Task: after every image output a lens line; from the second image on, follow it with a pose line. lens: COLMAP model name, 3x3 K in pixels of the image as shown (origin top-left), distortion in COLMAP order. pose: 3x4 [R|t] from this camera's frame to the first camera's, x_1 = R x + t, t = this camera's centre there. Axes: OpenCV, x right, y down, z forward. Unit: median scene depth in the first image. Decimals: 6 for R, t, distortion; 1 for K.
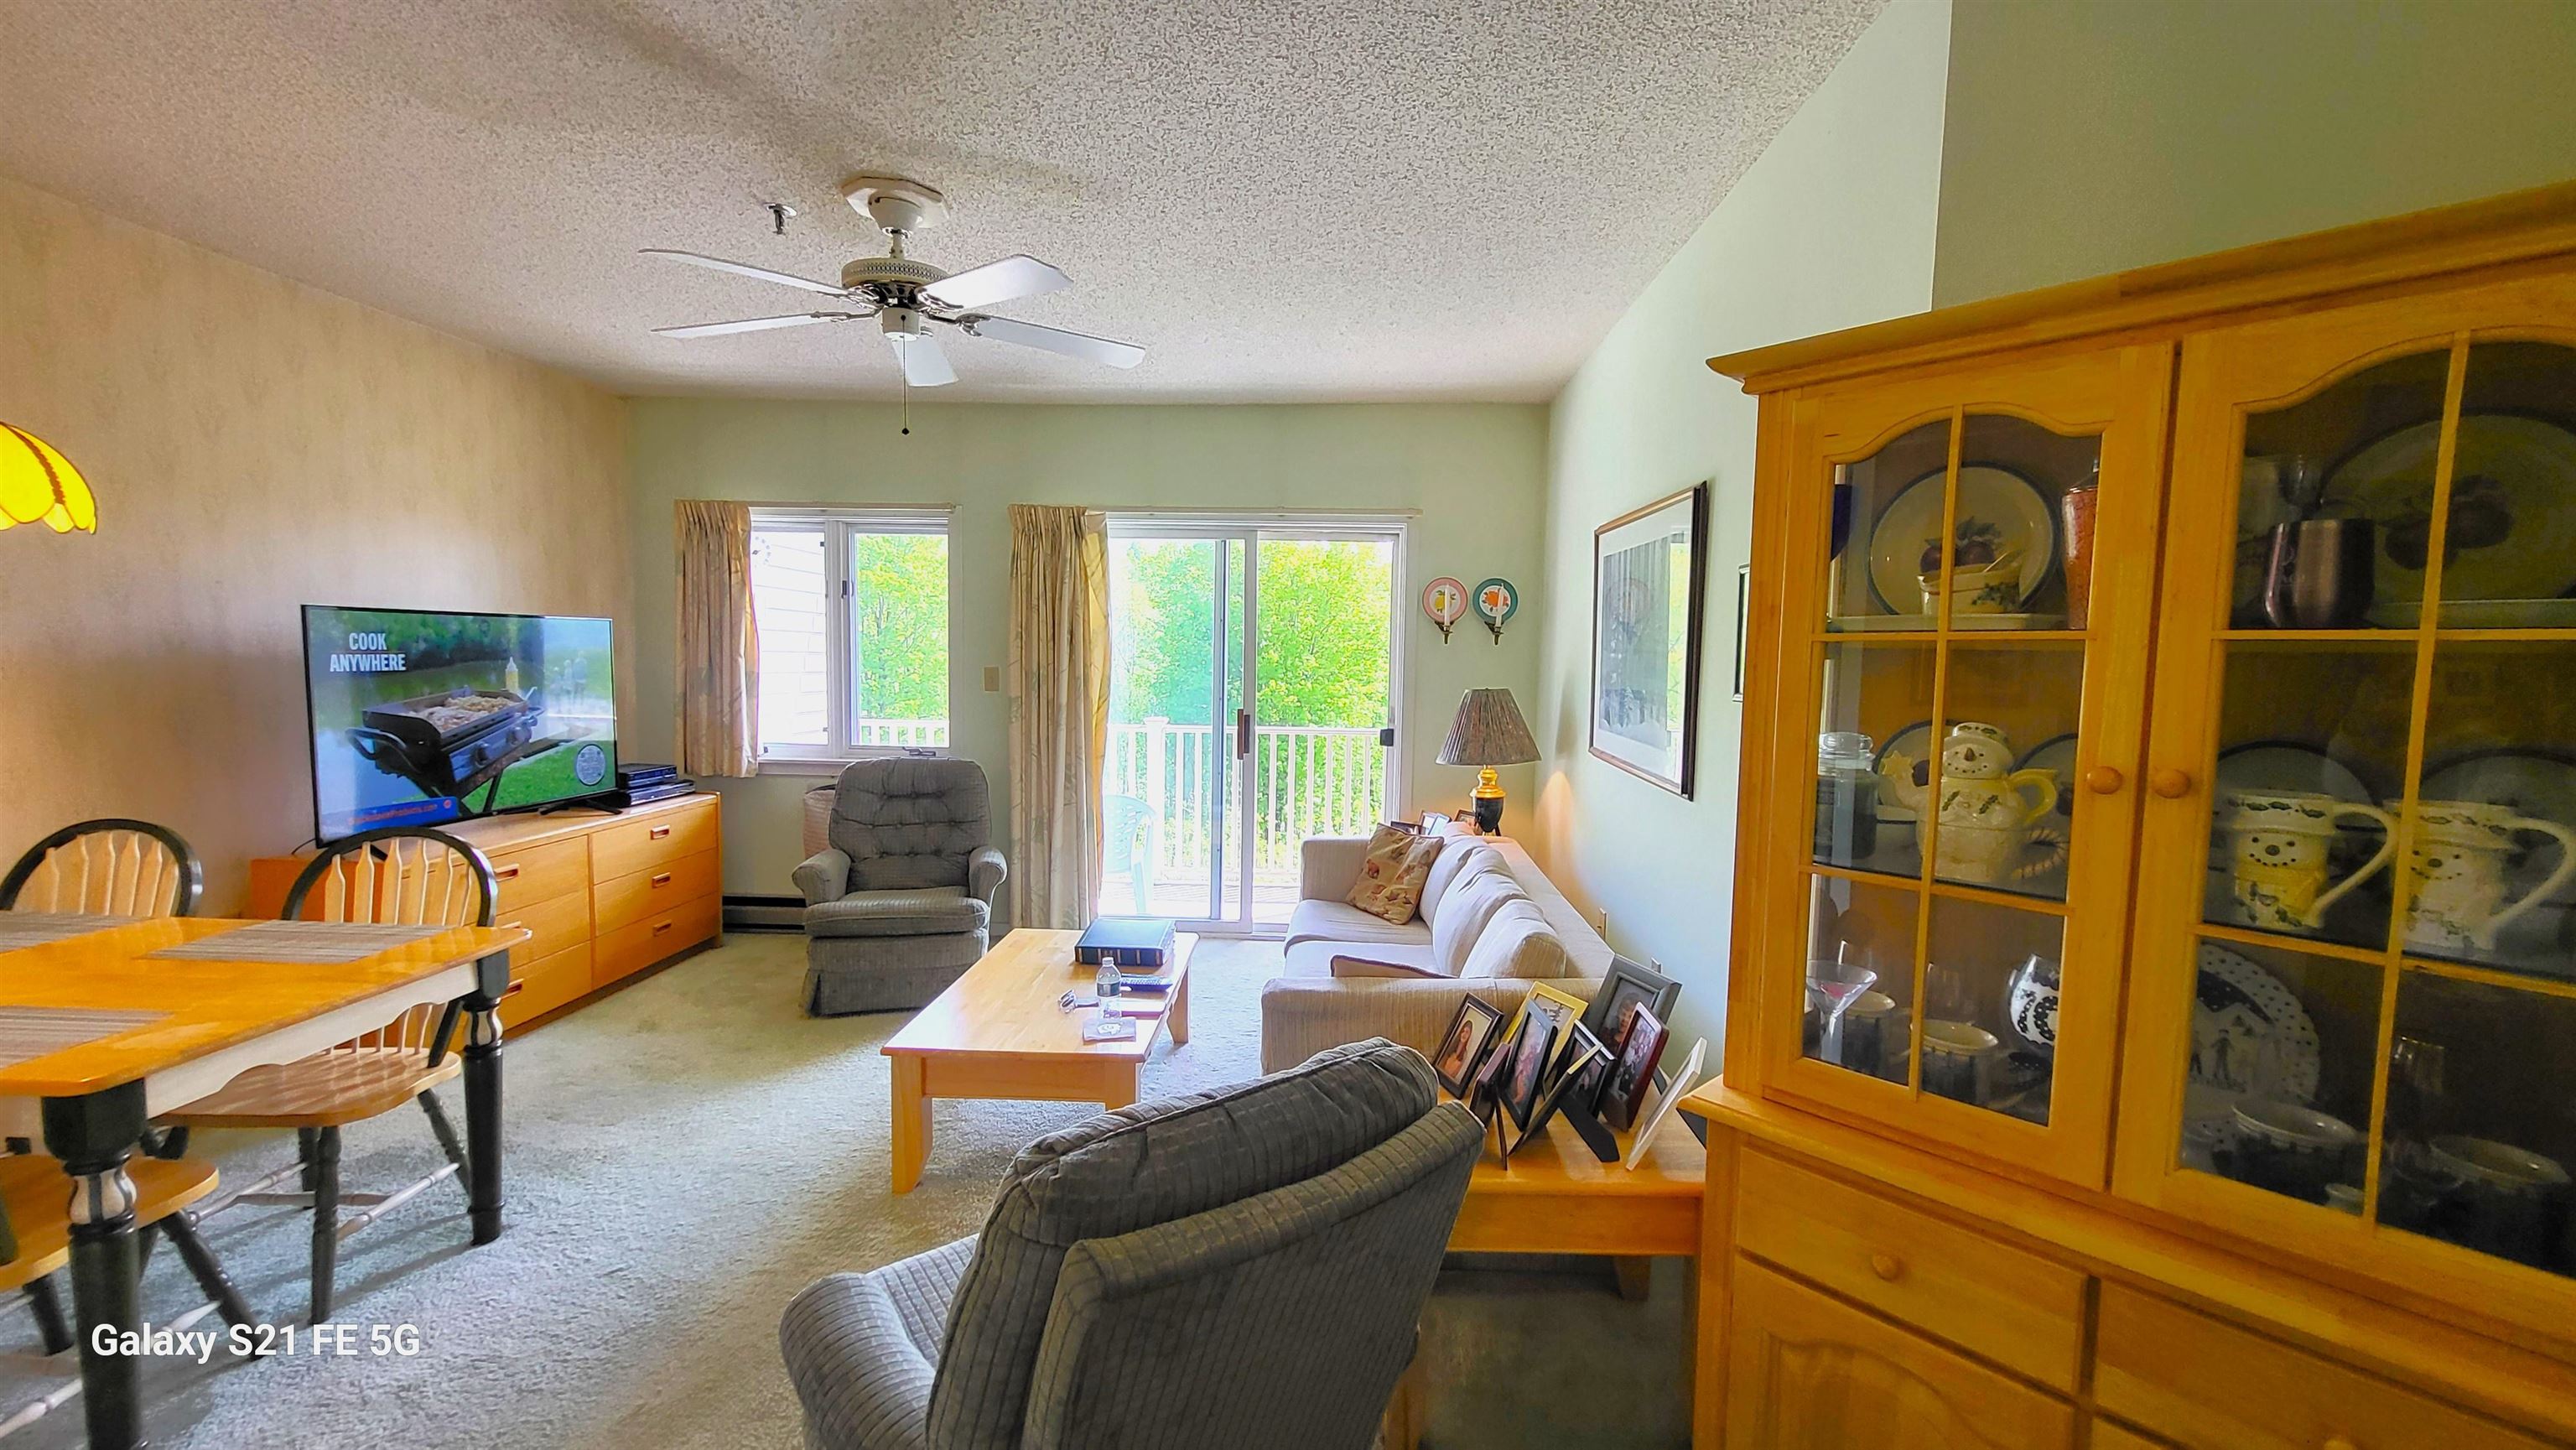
lens RADIAL K [[1011.6, 0, 1335.1], [0, 1011.6, 754.6], [0, 0, 1]] dist [-0.000945, -0.000397]
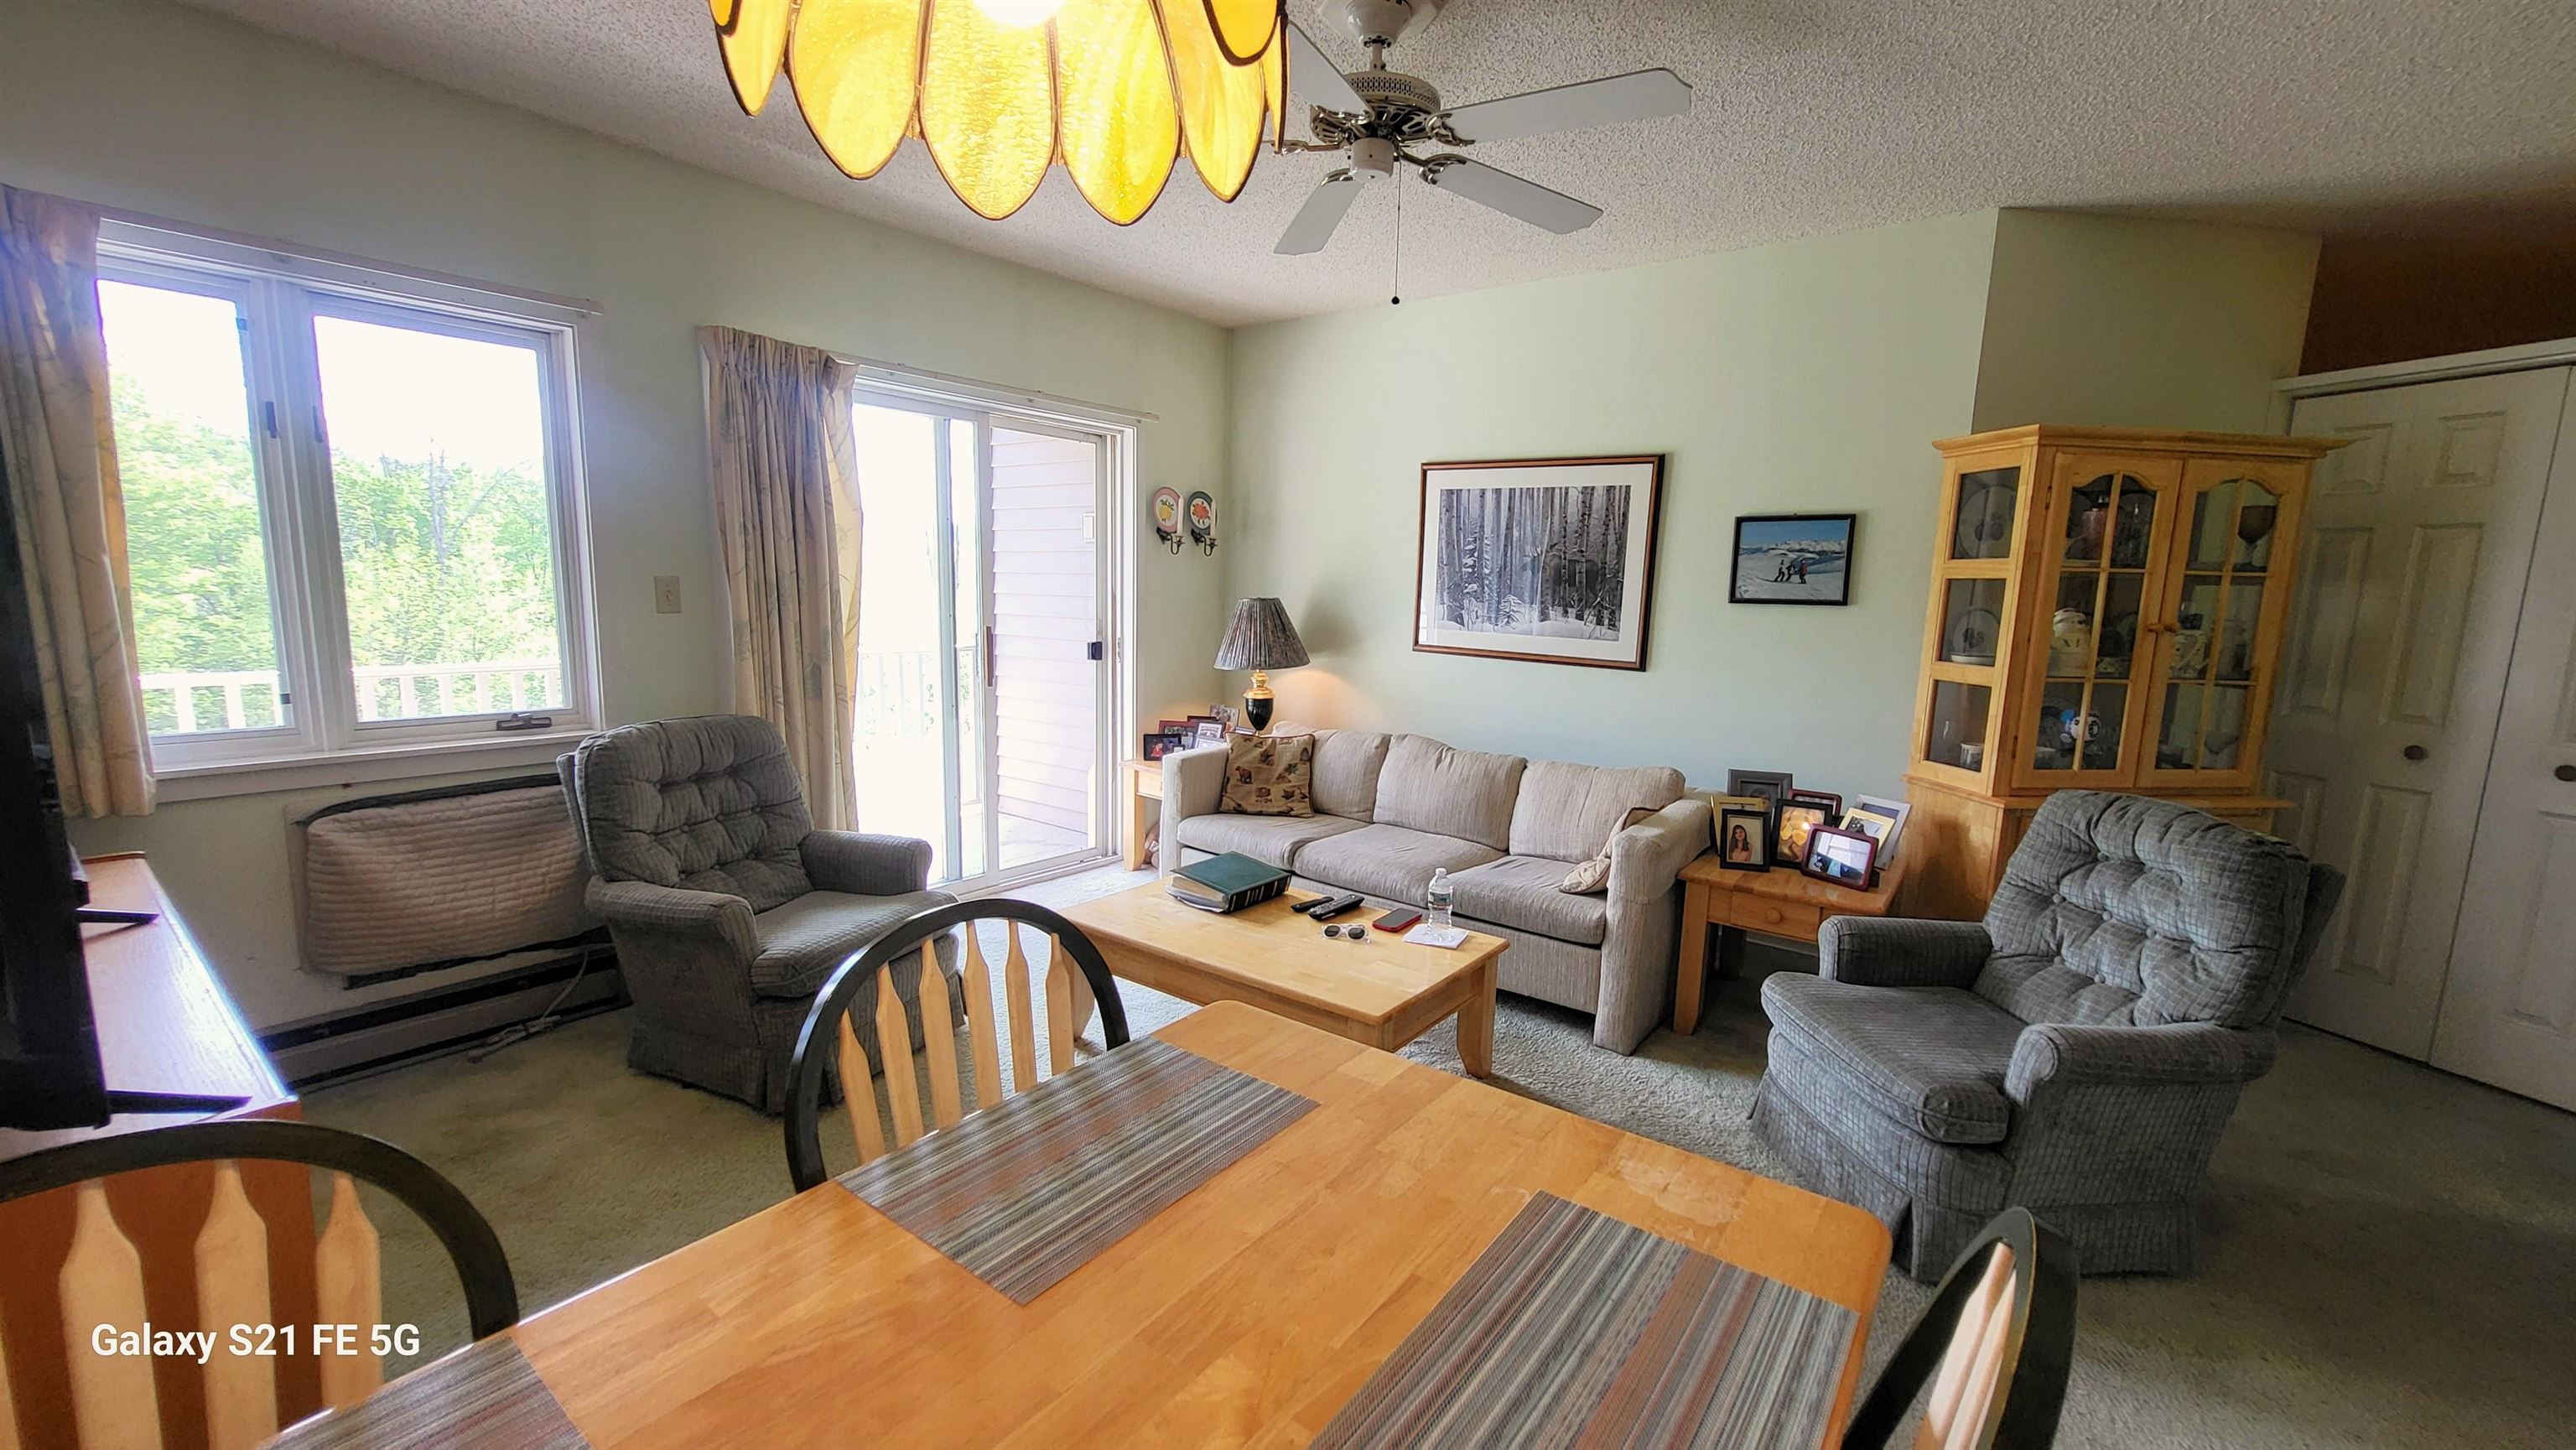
lens RADIAL K [[1011.6, 0, 1292.8], [0, 1011.6, 744.5], [0, 0, 1]] dist [-0.000945, -0.000397]
pose [[0.599327, -0.128517, 0.790120, -0.643321], [0.063698, 0.991555, 0.112965, -0.027023], [-0.797966, -0.017373, 0.602452, 0.290550]]
